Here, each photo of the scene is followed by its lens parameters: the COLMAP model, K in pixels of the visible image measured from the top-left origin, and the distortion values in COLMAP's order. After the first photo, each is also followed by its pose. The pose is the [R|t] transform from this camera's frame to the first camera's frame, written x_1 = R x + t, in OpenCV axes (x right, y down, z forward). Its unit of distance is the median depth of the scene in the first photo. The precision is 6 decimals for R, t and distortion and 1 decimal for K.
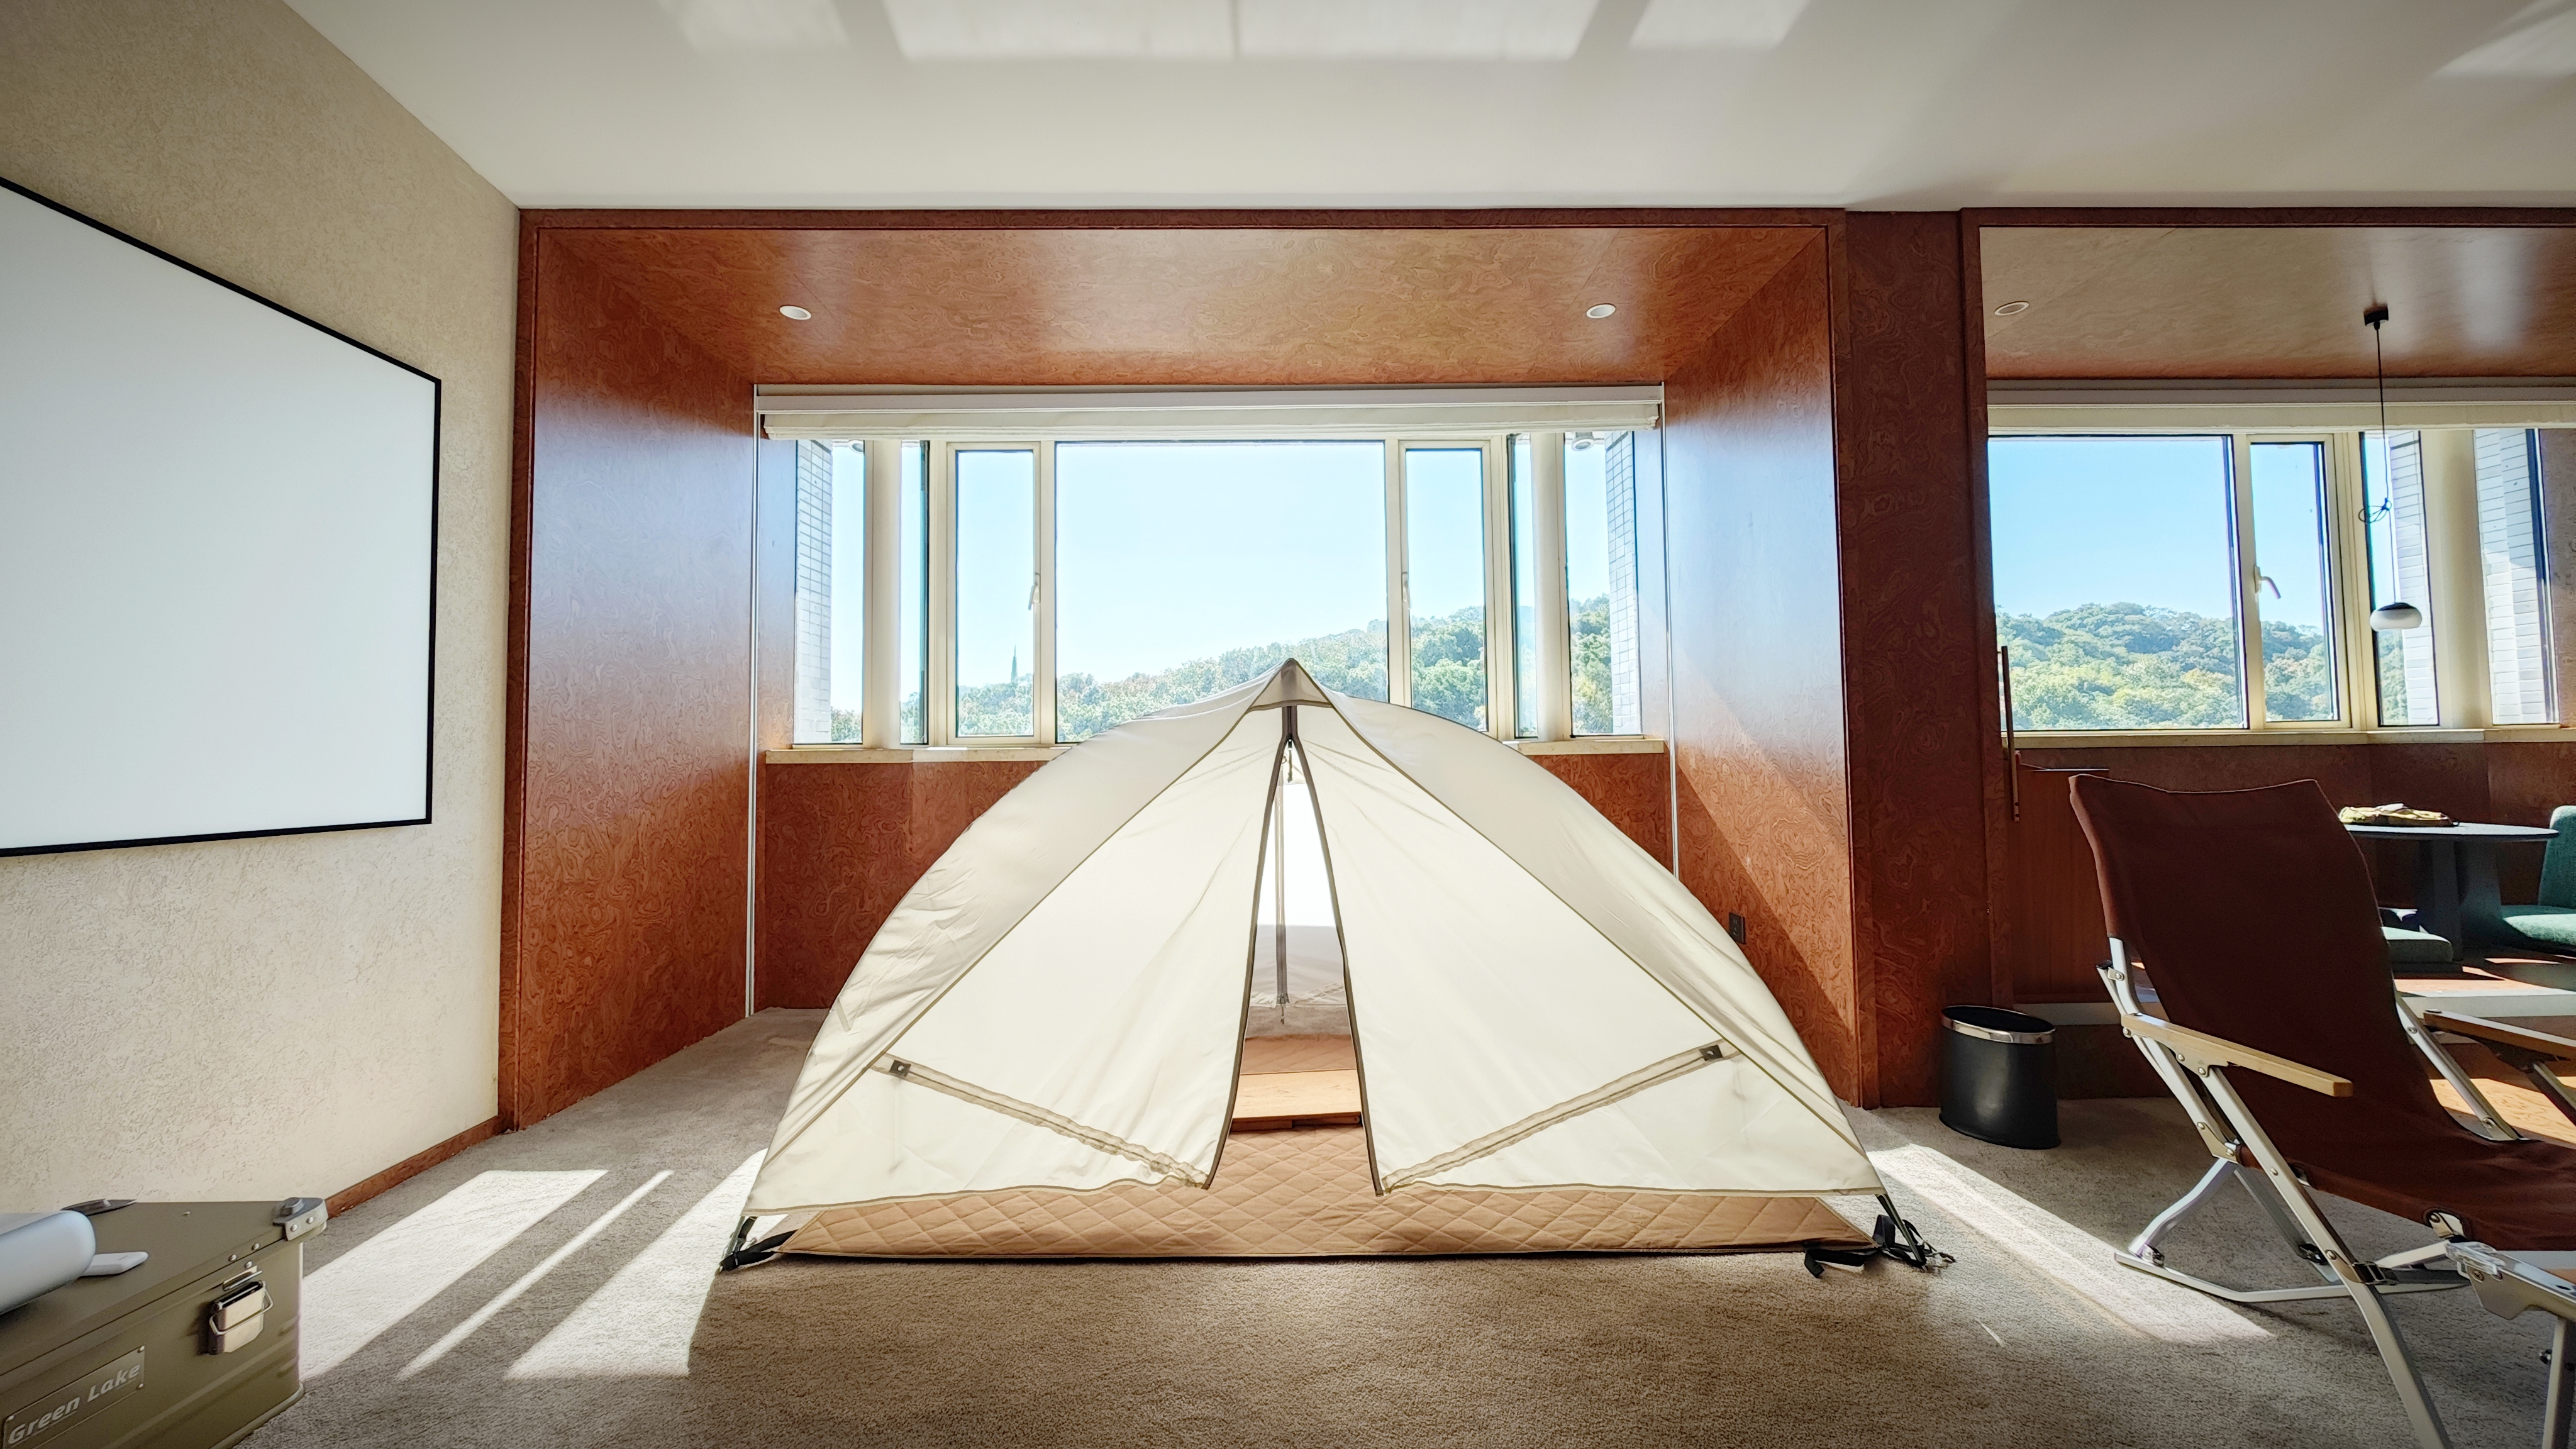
lens RADIAL K [[907.4, 0, 1283.5], [0, 907.4, 718.5], [0, 0, 1]] dist [-0.000766, -0.000960]
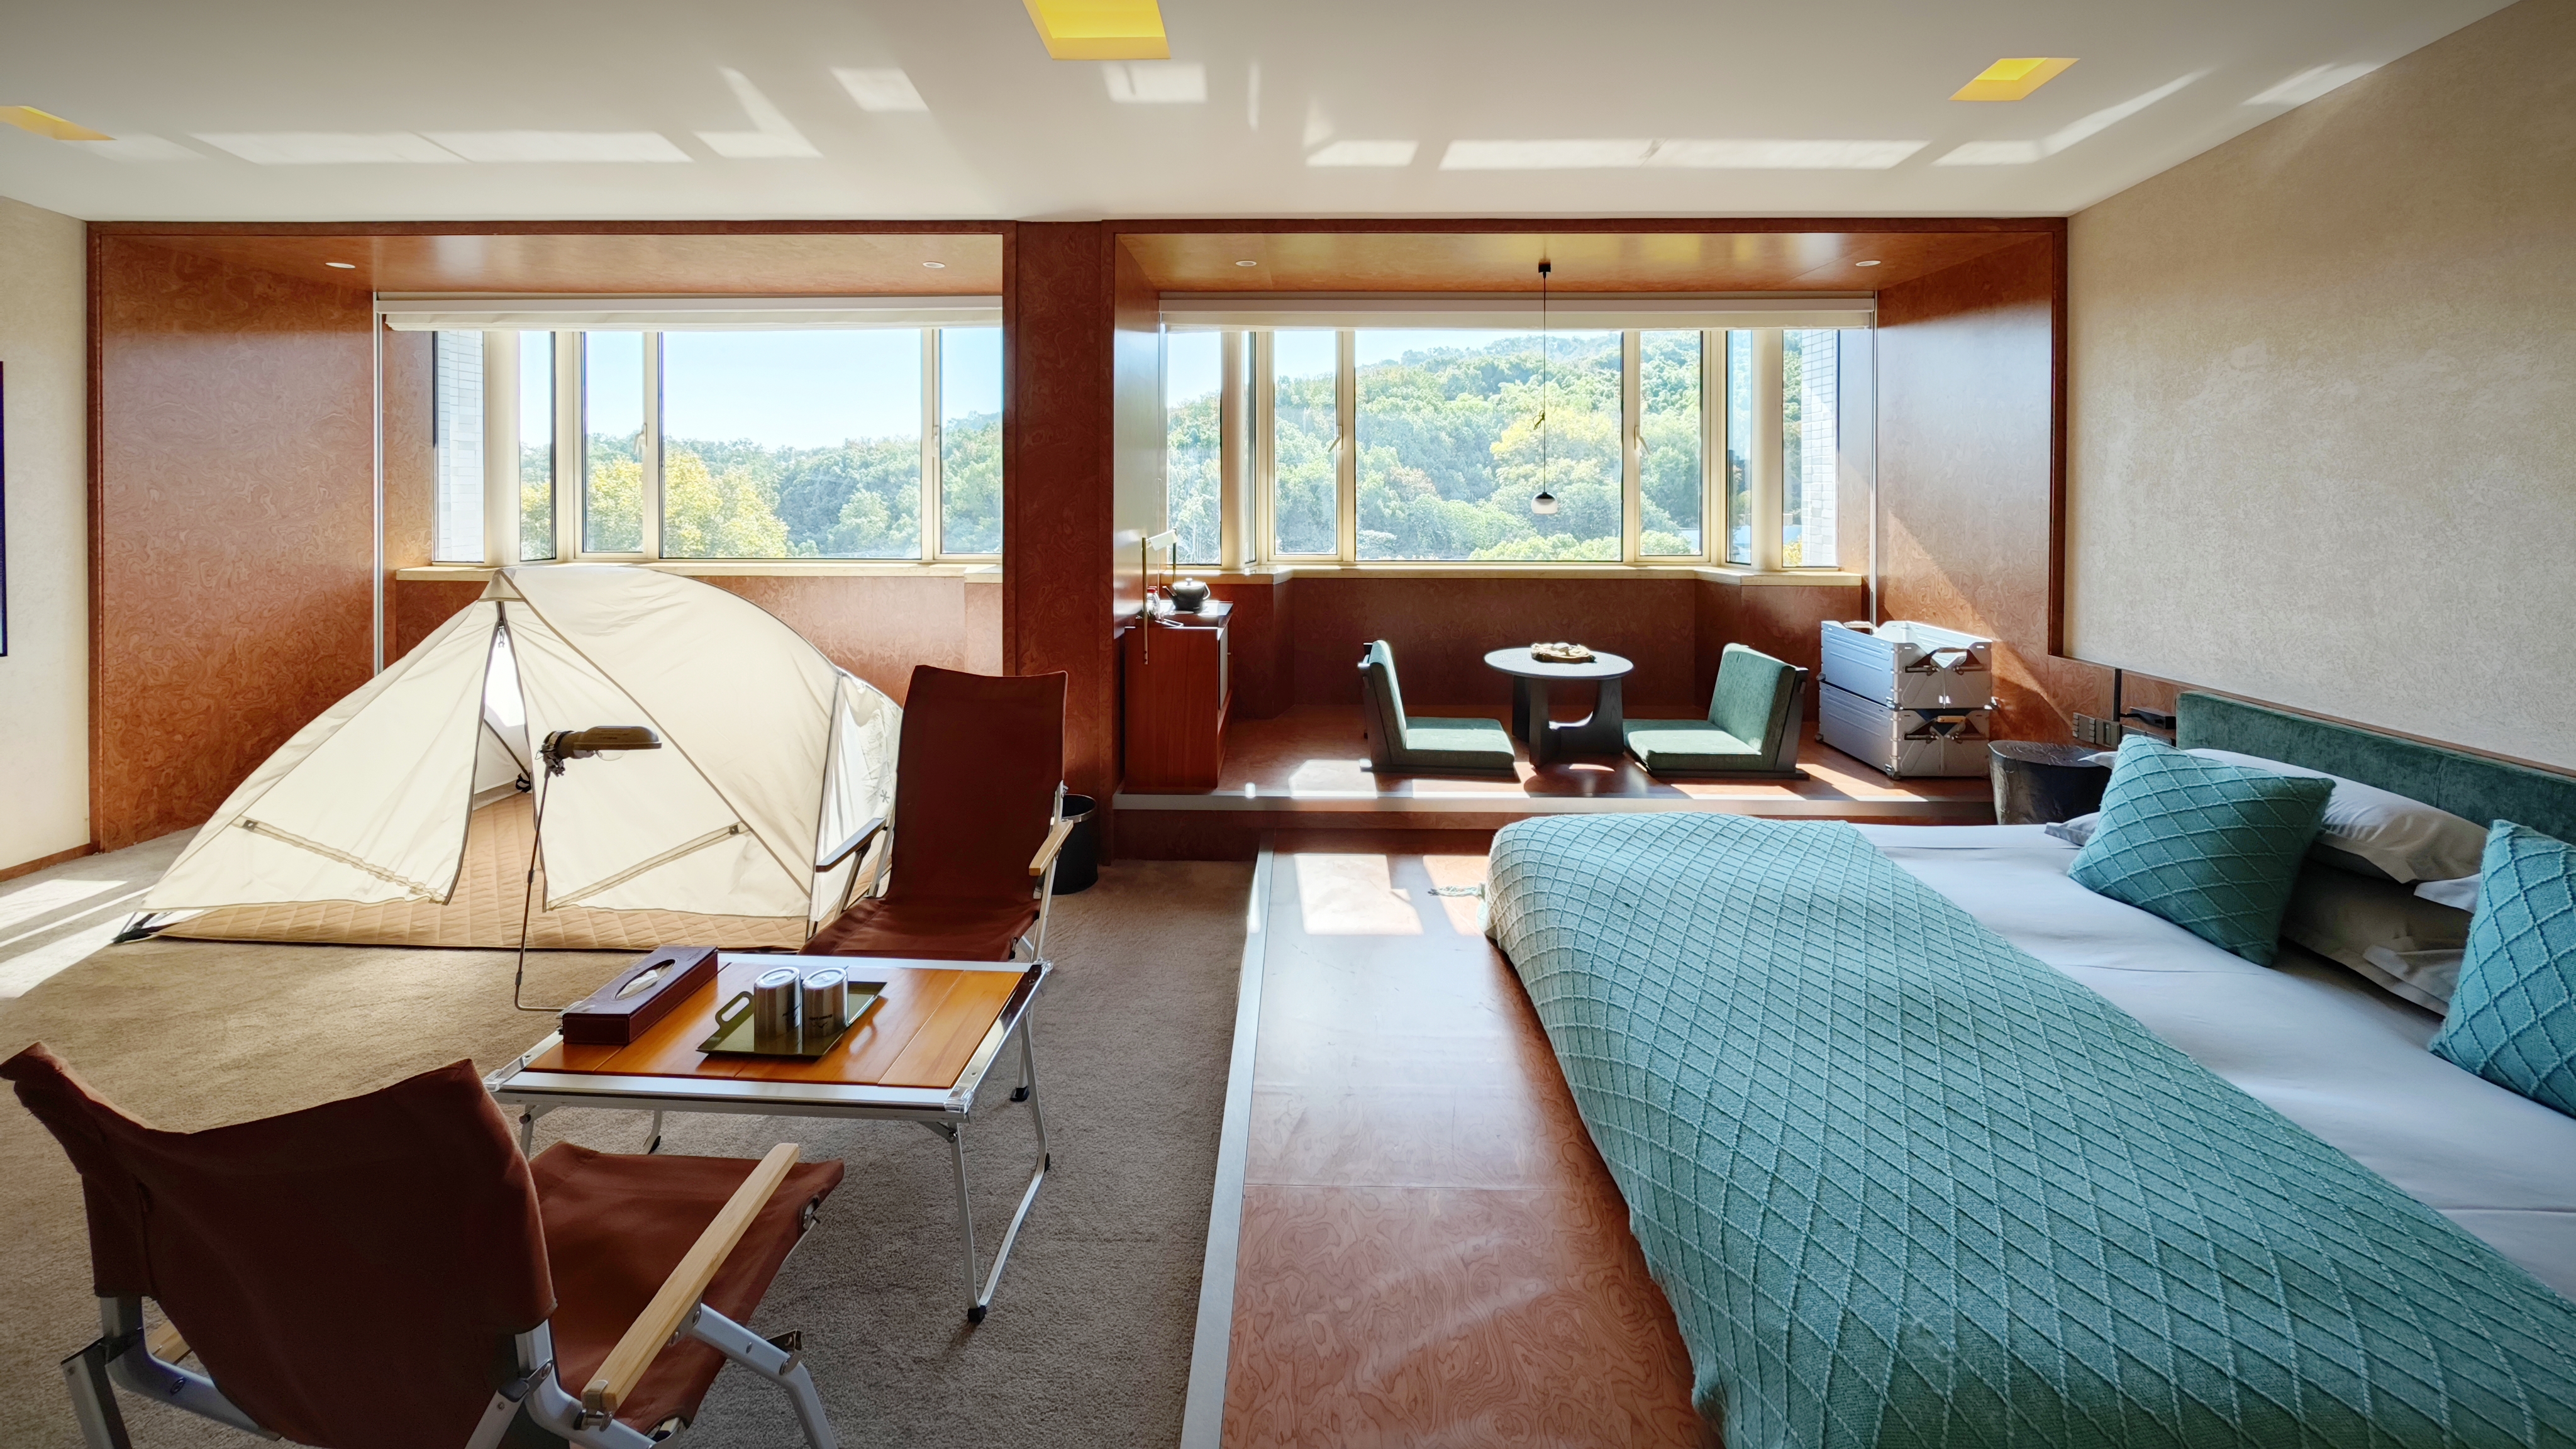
lens RADIAL K [[907.4, 0, 1296.8], [0, 907.4, 488.7], [0, 0, 1]] dist [-0.000766, -0.000960]
pose [[0.999471, 0.014216, -0.029237, 1.096412], [-0.012859, 0.998854, 0.046108, -0.227417], [0.029859, -0.045707, 0.998509, -0.381155]]
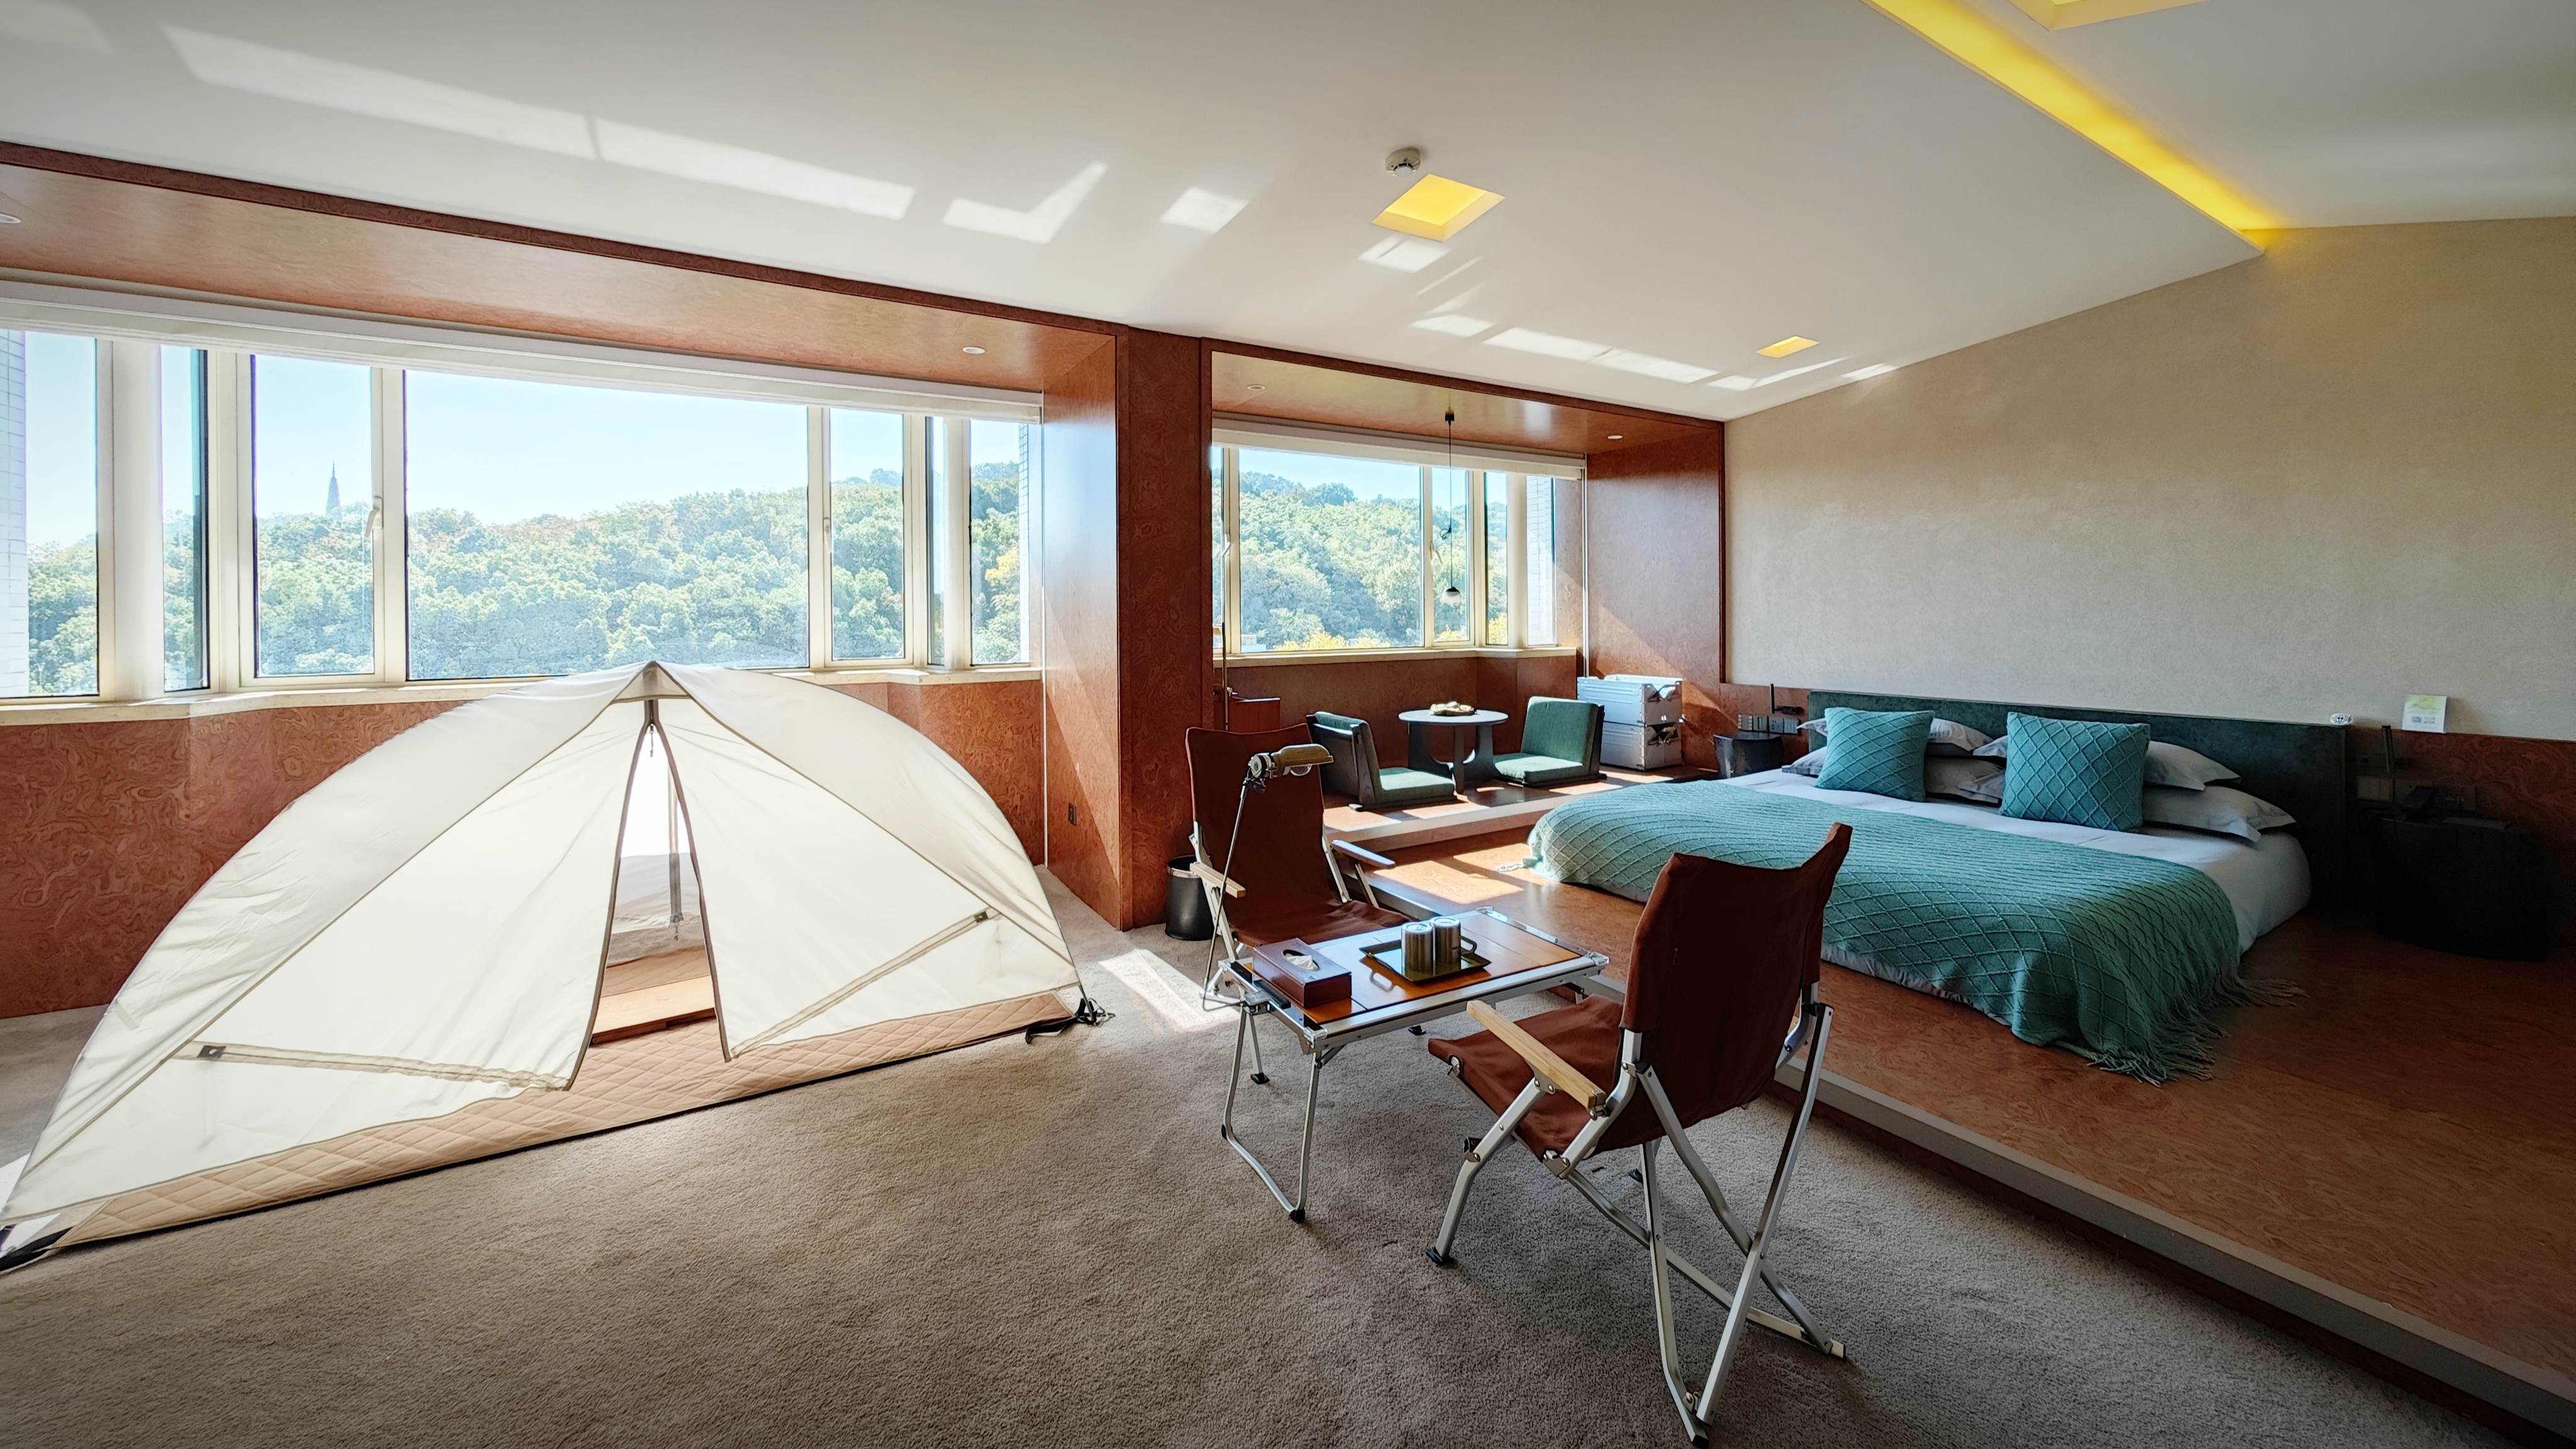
lens RADIAL K [[907.4, 0, 1286.7], [0, 907.4, 612.7], [0, 0, 1]] dist [-0.000766, -0.000960]
pose [[0.866334, 0.004666, 0.499443, 0.111333], [-0.023352, 0.999241, 0.031172, -0.151778], [-0.498918, -0.038668, 0.865786, -0.417327]]
